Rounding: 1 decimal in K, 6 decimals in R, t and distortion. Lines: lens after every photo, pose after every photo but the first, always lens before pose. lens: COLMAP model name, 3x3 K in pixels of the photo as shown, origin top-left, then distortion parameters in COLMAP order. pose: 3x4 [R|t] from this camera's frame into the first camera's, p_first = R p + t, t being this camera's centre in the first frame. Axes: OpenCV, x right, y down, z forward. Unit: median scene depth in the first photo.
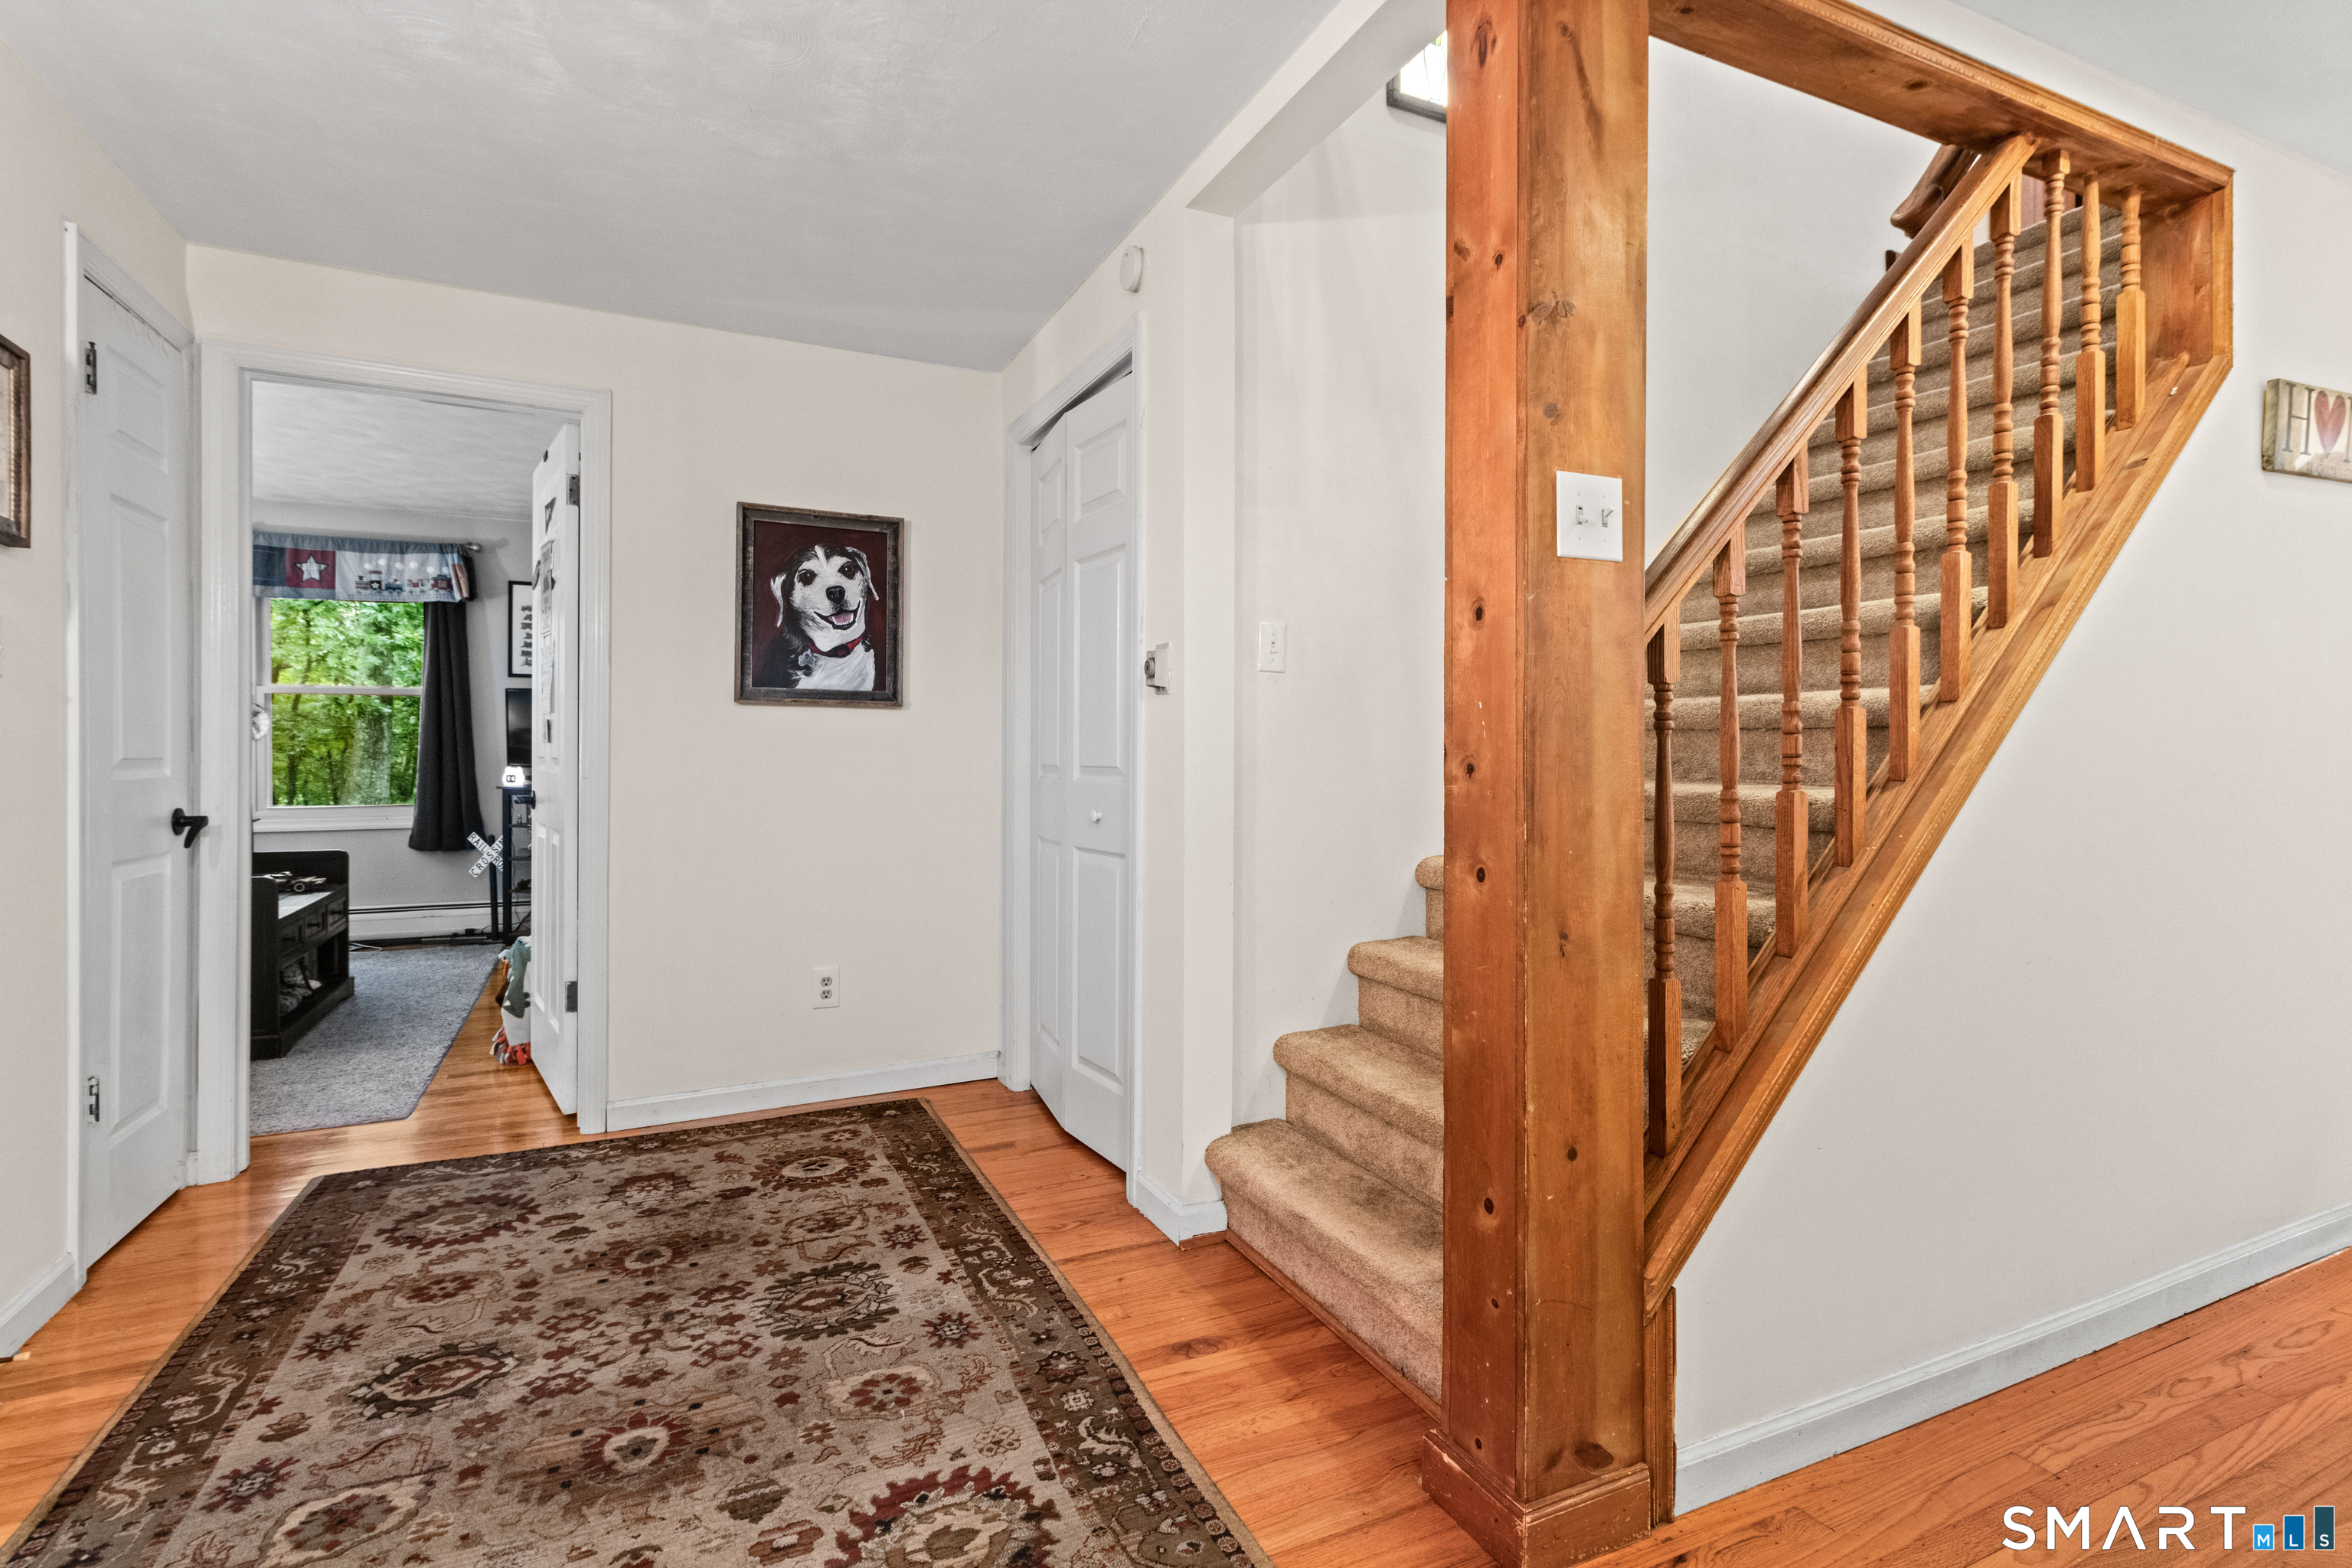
lens RADIAL K [[1102.5, 0, 1167.5], [0, 1102.5, 754.9], [0, 0, 1]] dist [0.004359, 0.000400]
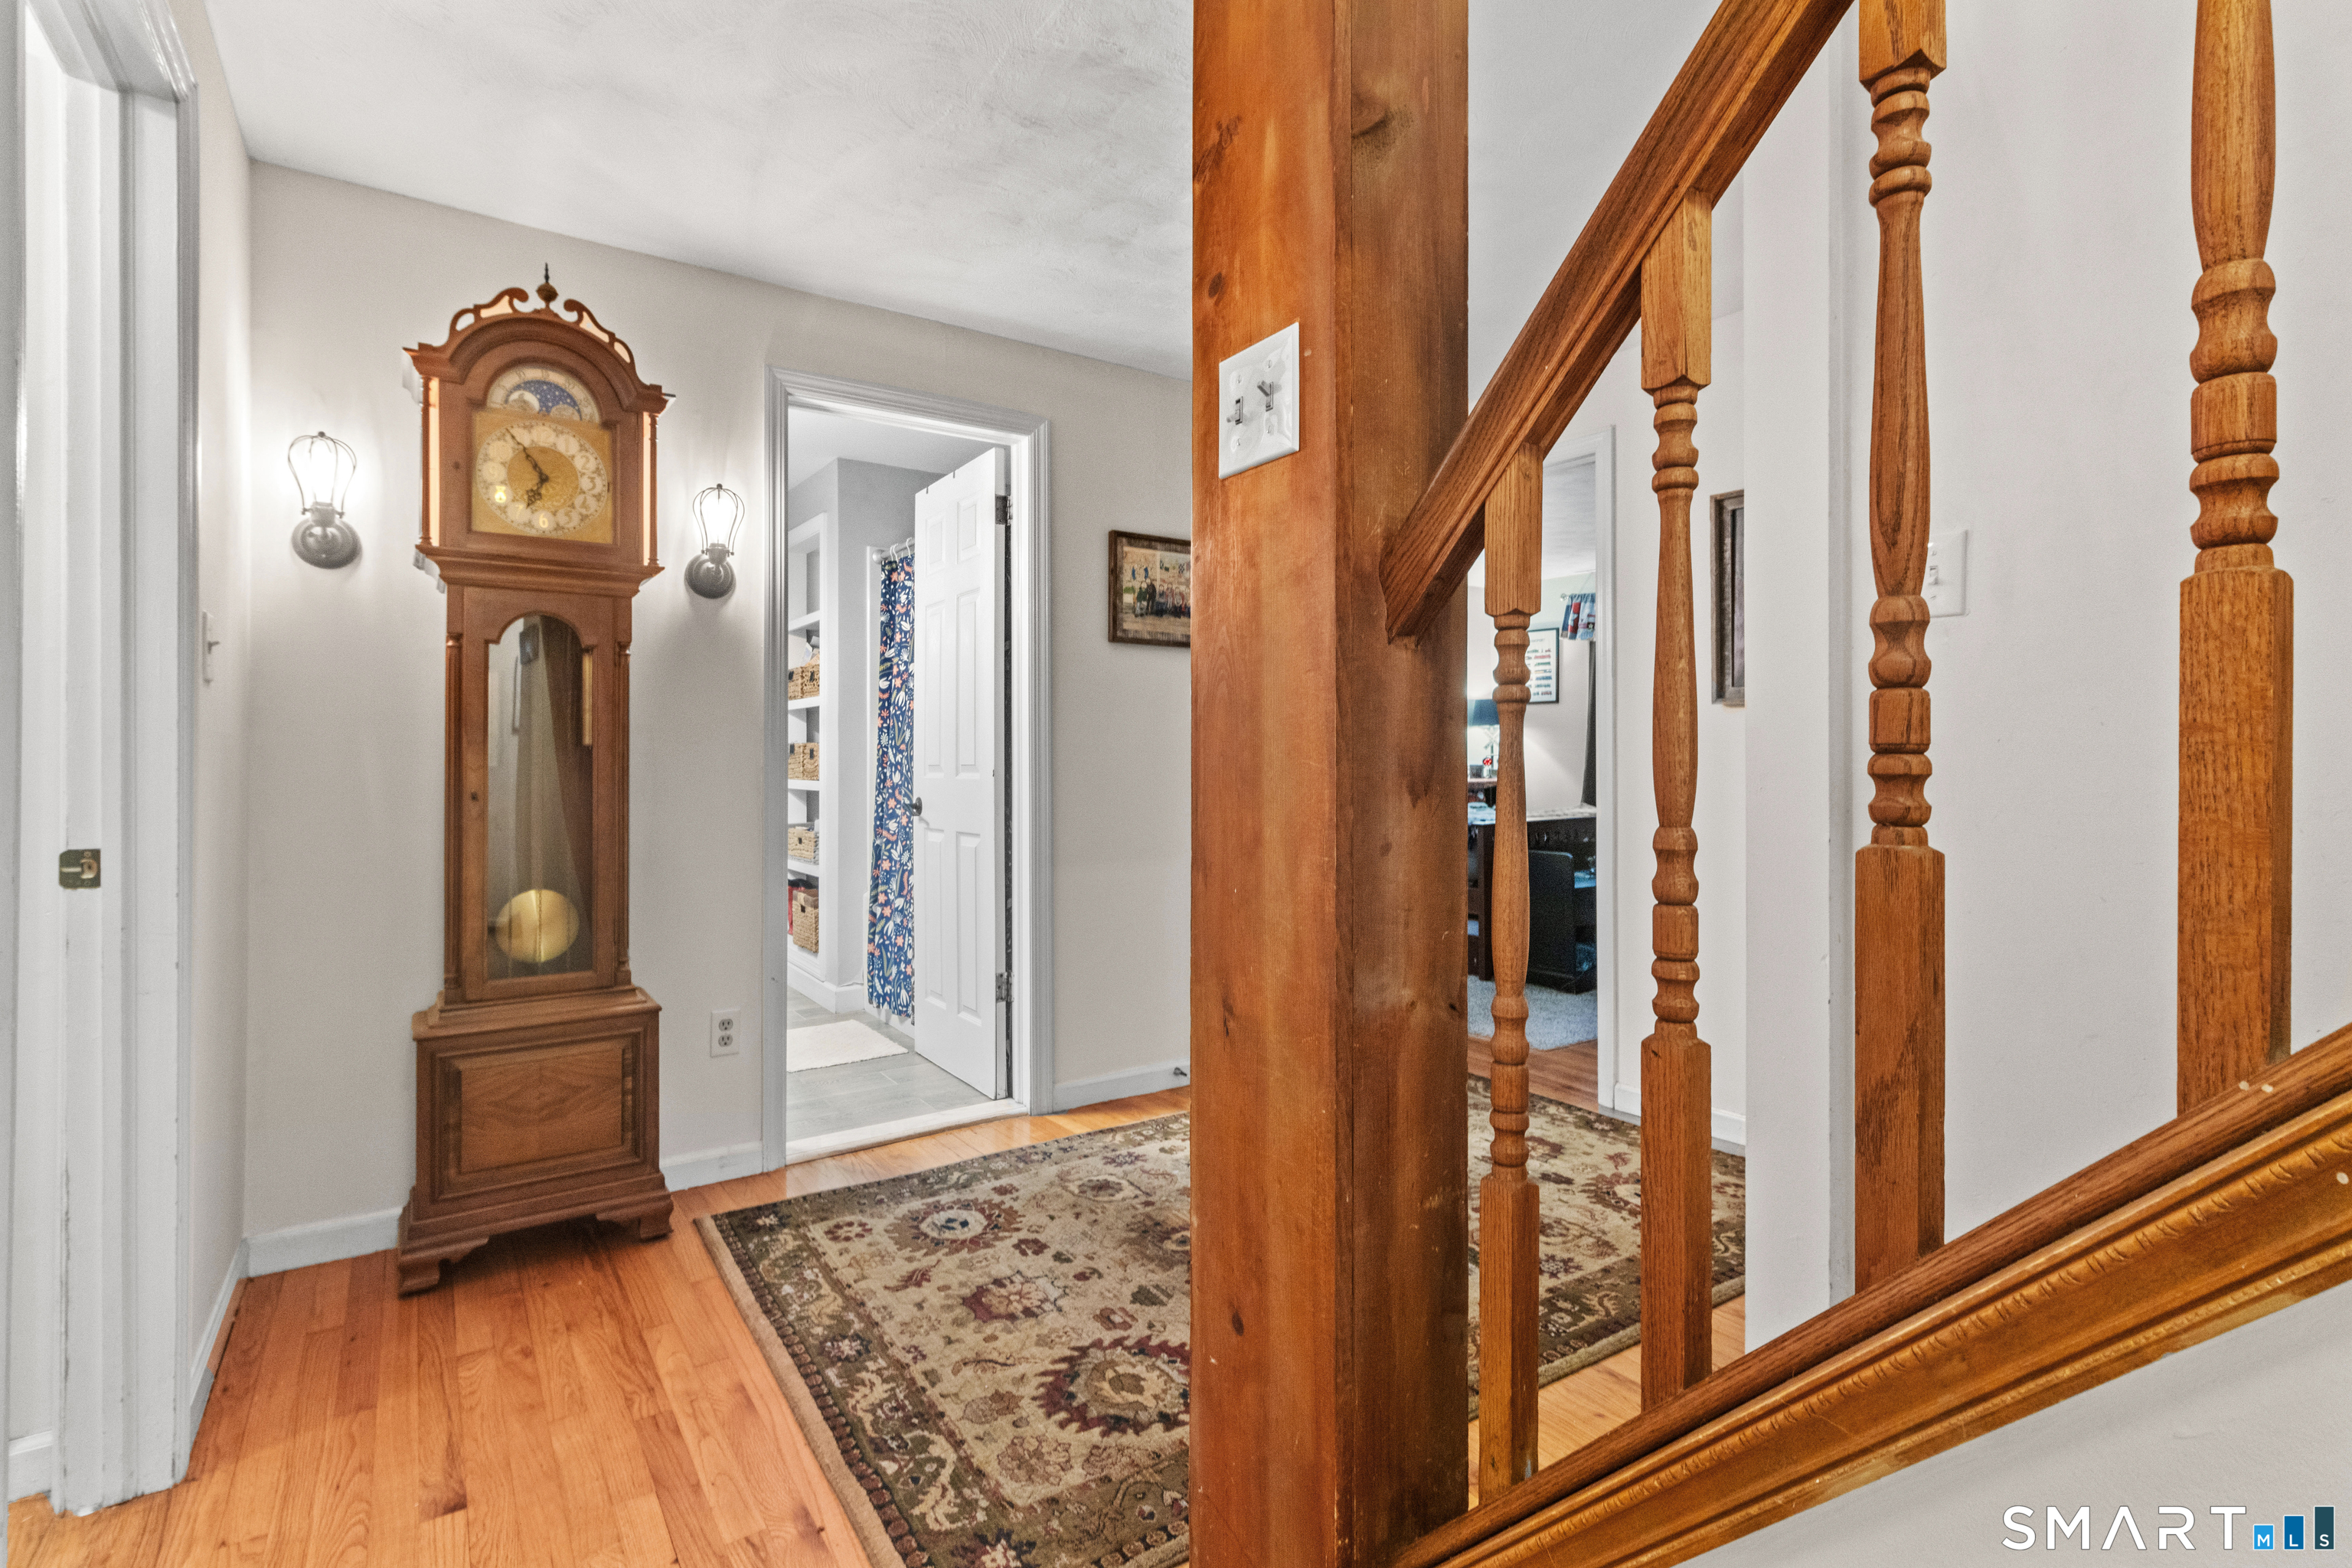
lens RADIAL K [[1102.5, 0, 1167.5], [0, 1102.5, 754.9], [0, 0, 1]] dist [0.004359, 0.000400]
pose [[0.159127, -0.004300, -0.987249, 0.566565], [-0.005522, 0.999971, -0.005246, 0.002833], [0.987243, 0.006287, 0.159099, 0.453774]]
